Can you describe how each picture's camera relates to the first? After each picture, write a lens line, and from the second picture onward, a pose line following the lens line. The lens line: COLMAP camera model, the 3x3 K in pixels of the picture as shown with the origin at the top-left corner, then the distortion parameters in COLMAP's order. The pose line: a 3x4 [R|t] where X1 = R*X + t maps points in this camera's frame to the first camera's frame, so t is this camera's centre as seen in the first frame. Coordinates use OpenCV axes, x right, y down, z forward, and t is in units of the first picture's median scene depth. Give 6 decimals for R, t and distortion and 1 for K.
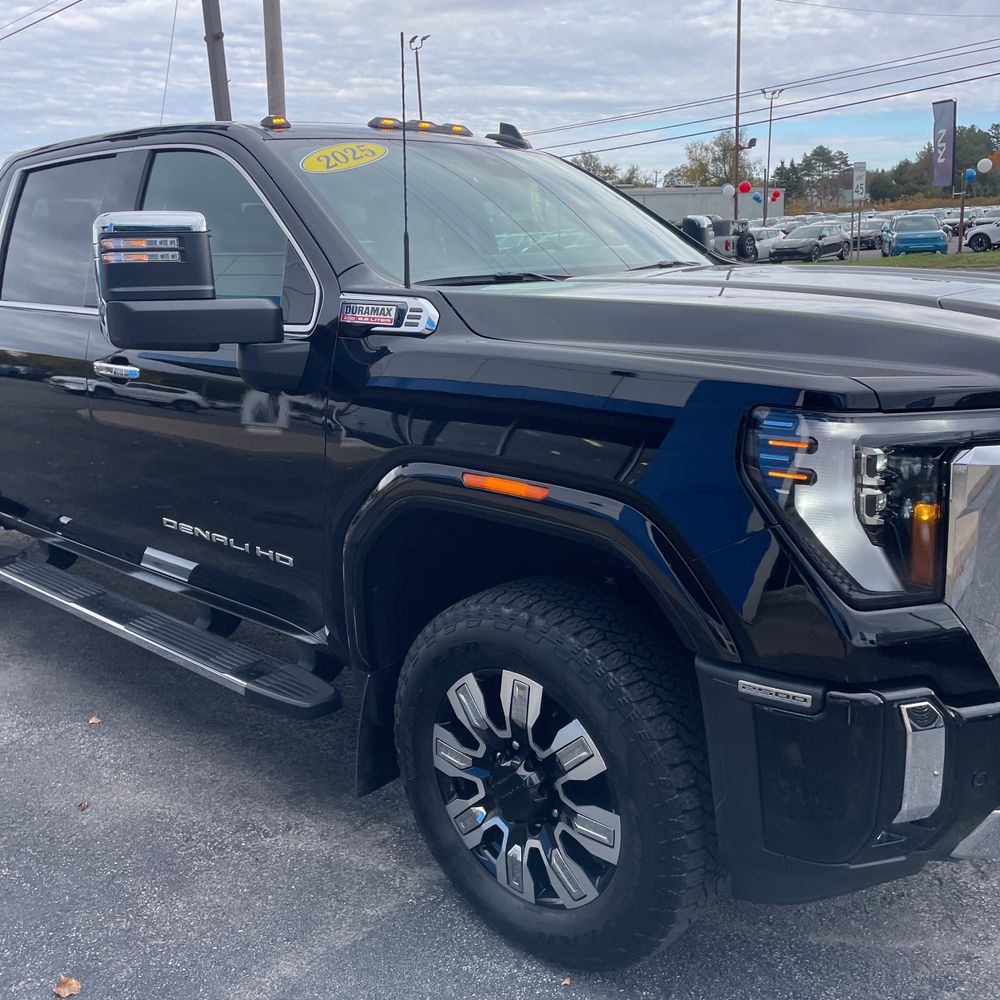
lens RADIAL K [[994.1, 0, 512.6], [0, 994.1, 492.5], [0, 0, 1]] dist [0.092735, -0.098124]
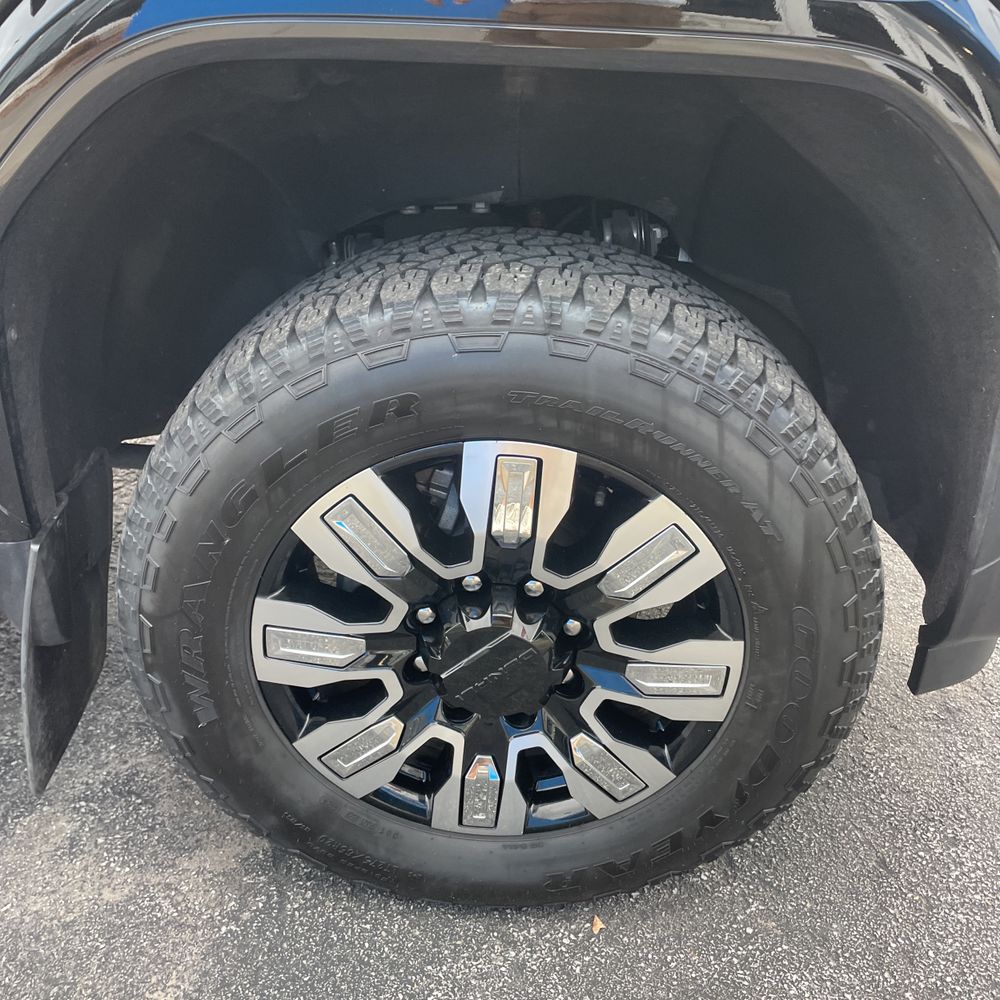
lens RADIAL K [[997.9, 0, 517.4], [0, 997.9, 504.8], [0, 0, 1]] dist [0.107881, -0.140877]
pose [[0.762142, -0.276953, 0.585181, -0.249866], [0.110032, 0.946142, 0.304482, 0.063978], [-0.637992, -0.167670, 0.751567, 0.595832]]
